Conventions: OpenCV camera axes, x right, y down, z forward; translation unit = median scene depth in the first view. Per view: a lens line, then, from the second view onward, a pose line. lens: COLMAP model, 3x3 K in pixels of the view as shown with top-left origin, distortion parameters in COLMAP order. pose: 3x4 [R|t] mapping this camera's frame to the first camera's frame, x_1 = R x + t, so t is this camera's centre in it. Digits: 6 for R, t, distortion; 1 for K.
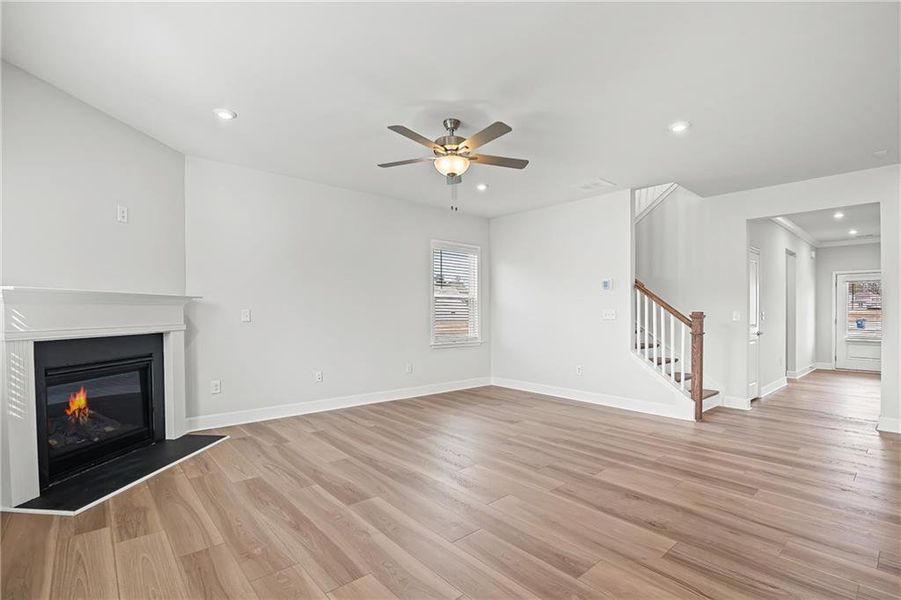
lens RADIAL K [[420.4, 0, 451.2], [0, 420.4, 314.8], [0, 0, 1]] dist [-0.032163, -0.000057]
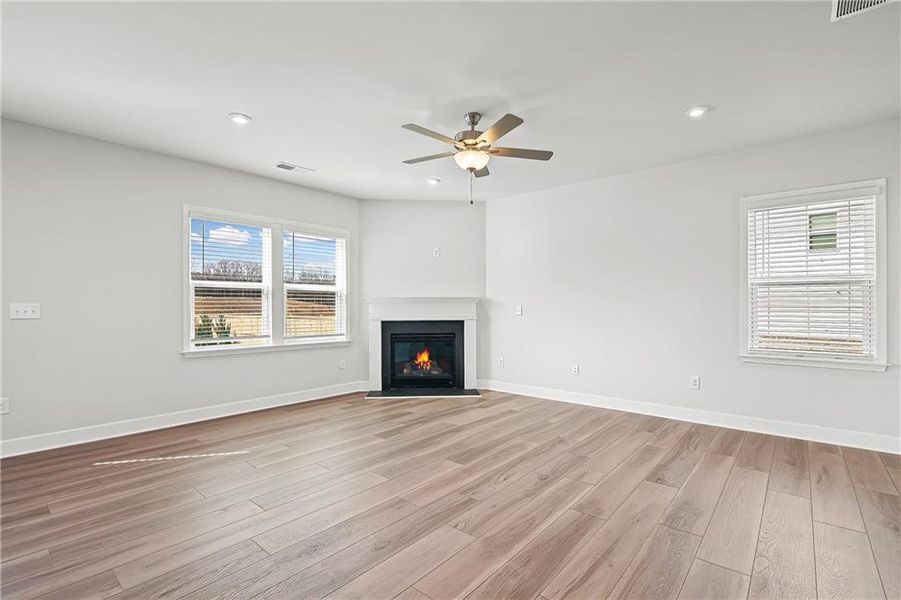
lens RADIAL K [[412.7, 0, 453.7], [0, 412.7, 304.6], [0, 0, 1]] dist [-0.024048, 0.000121]
pose [[0.146899, -0.006340, -0.989131, 0.922916], [-0.008327, 0.999936, -0.007646, -0.006255], [0.989116, 0.009360, 0.146837, 0.771250]]
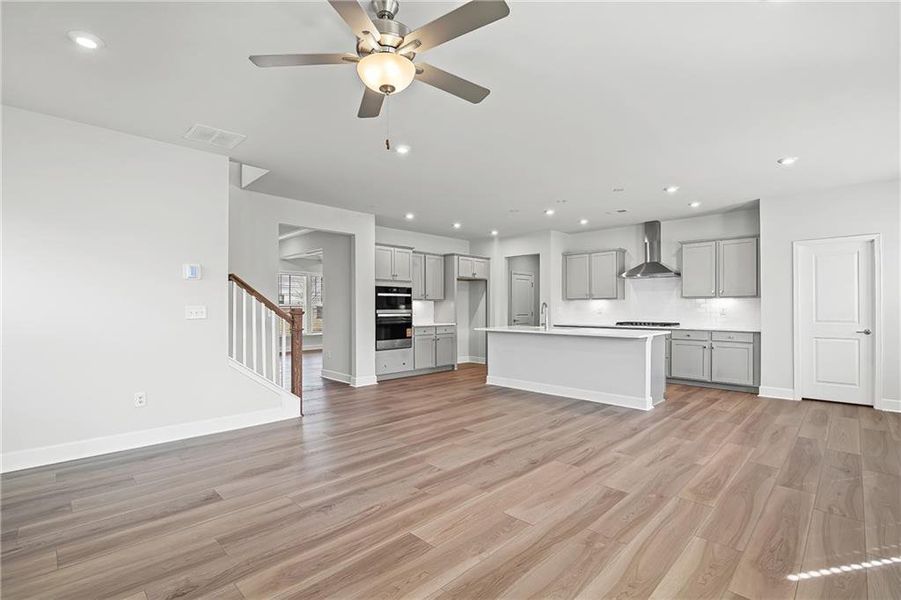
lens RADIAL K [[412.7, 0, 453.7], [0, 412.7, 304.6], [0, 0, 1]] dist [-0.024048, 0.000121]
pose [[-0.068330, -0.002195, 0.997660, -0.574282], [0.008882, 0.999957, 0.002808, -0.020714], [-0.997623, 0.009054, -0.068308, 0.896704]]
